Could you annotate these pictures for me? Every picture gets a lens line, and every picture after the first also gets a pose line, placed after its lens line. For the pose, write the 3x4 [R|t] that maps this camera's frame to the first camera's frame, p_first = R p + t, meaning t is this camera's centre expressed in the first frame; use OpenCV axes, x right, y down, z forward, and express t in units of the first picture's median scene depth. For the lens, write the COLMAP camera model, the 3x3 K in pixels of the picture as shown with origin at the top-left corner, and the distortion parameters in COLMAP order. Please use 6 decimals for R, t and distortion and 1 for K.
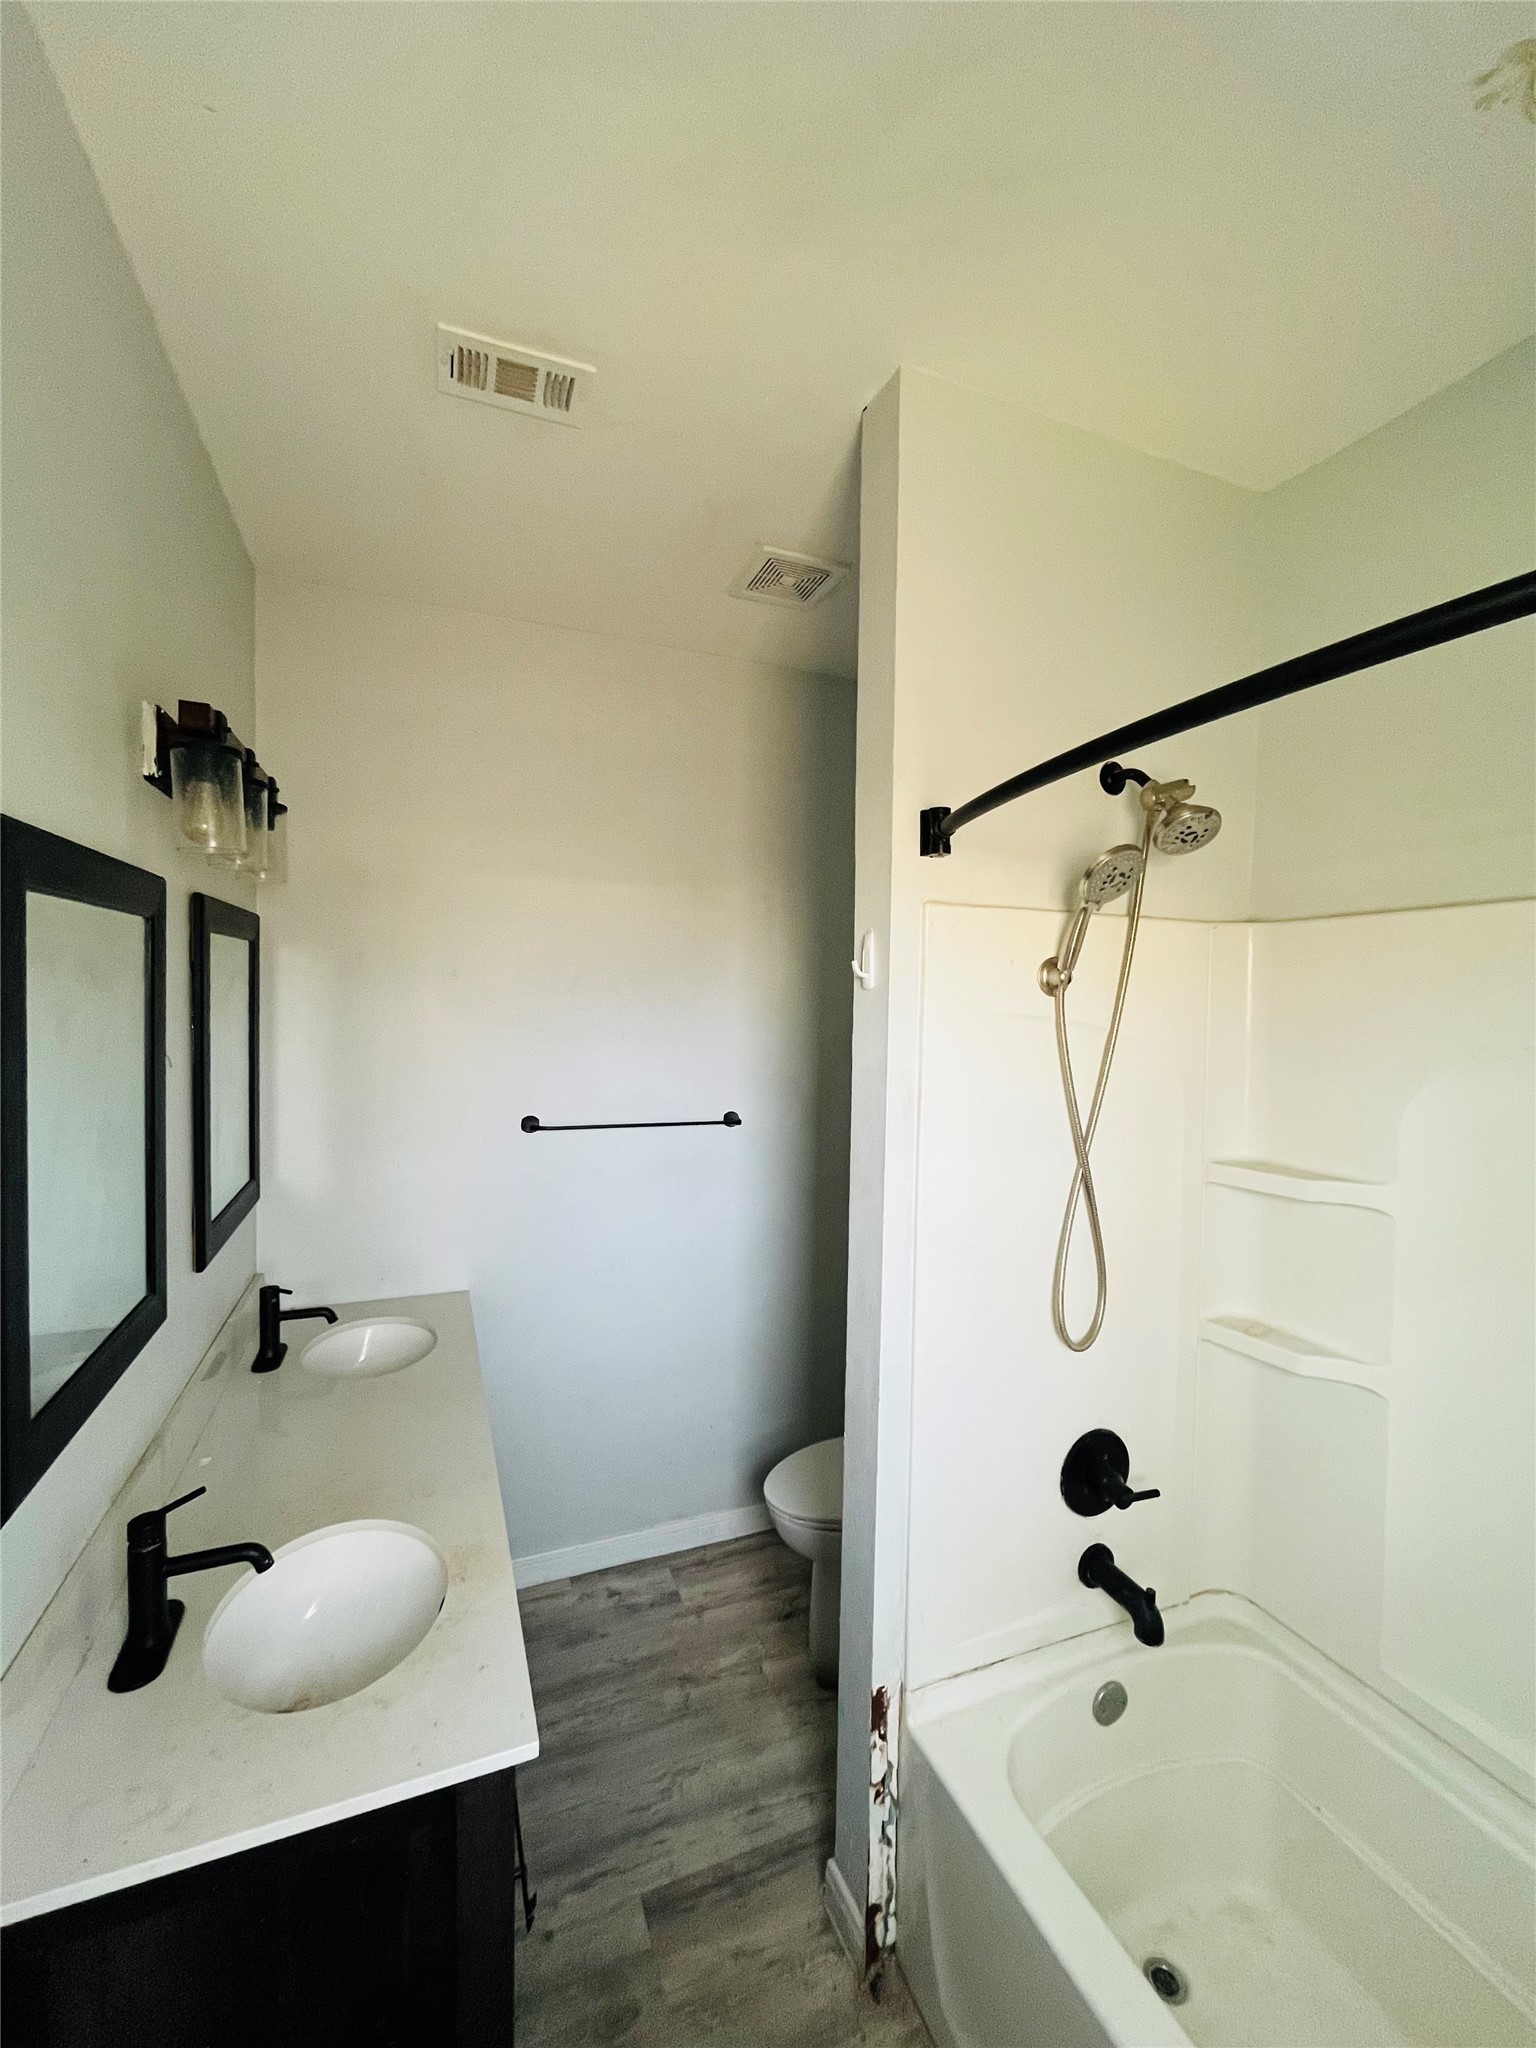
lens RADIAL K [[828.8, 0, 768.0], [0, 828.8, 1024.0], [0, 0, 1]] dist [-0.003095, -0.000408]
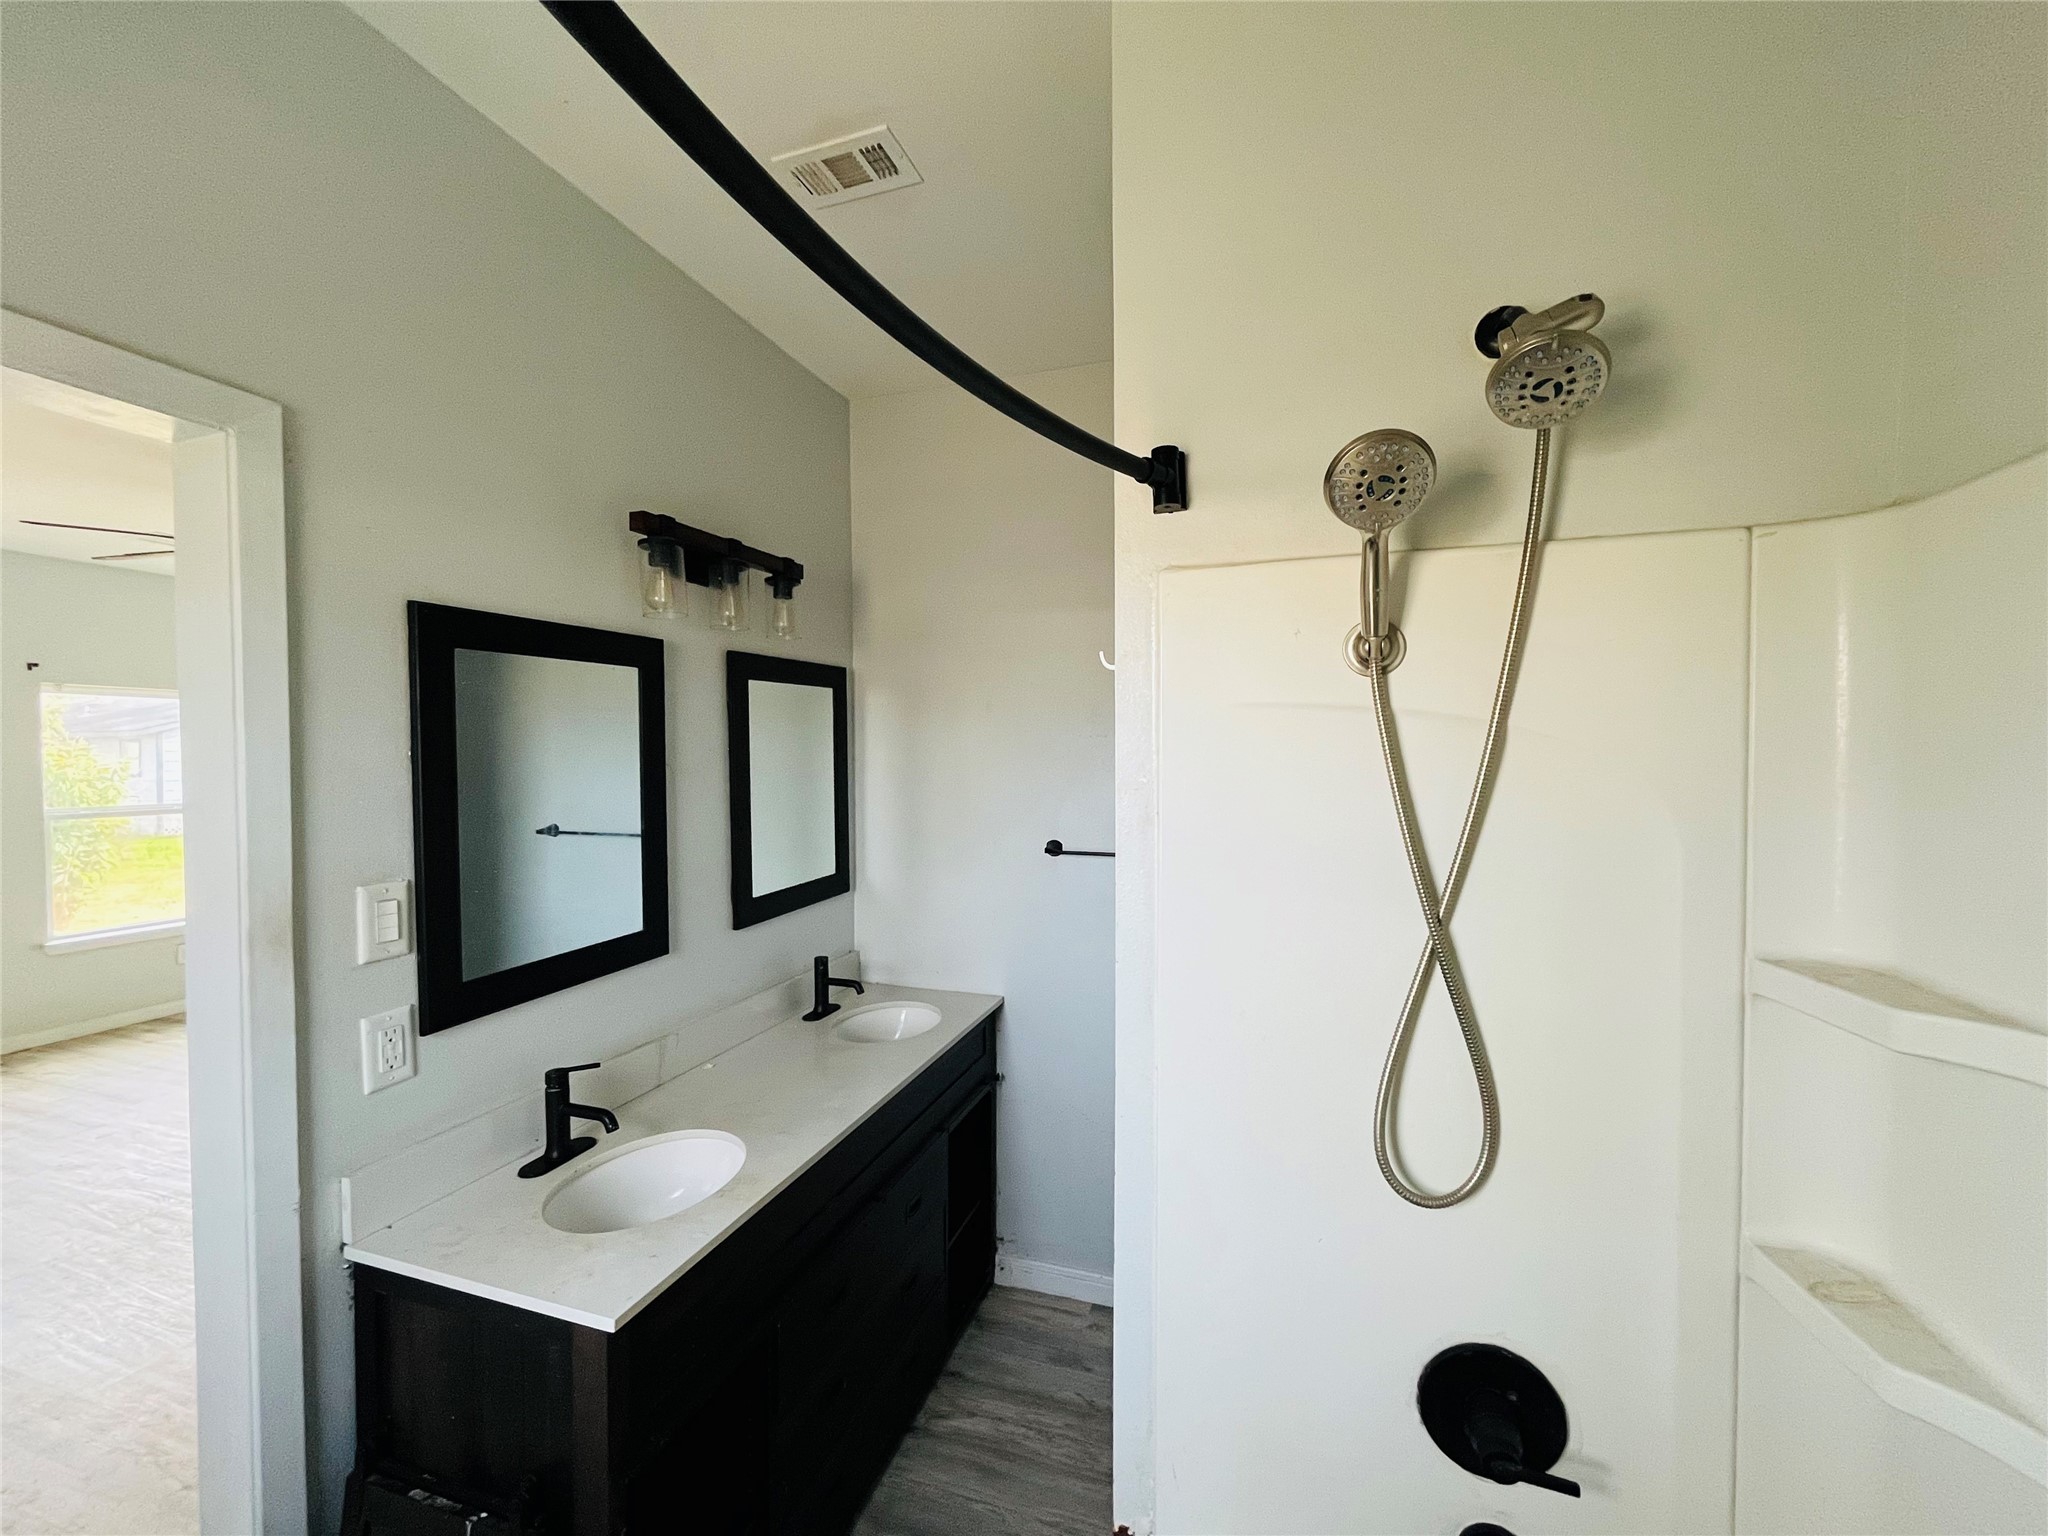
lens RADIAL K [[828.8, 0, 1023.2], [0, 828.8, 767.3], [0, 0, 1]] dist [-0.003095, -0.000408]
pose [[0.757326, -0.007817, -0.652990, 0.549180], [-0.001606, 0.999903, -0.013833, 0.050354], [0.653035, 0.011525, 0.757240, 0.273785]]
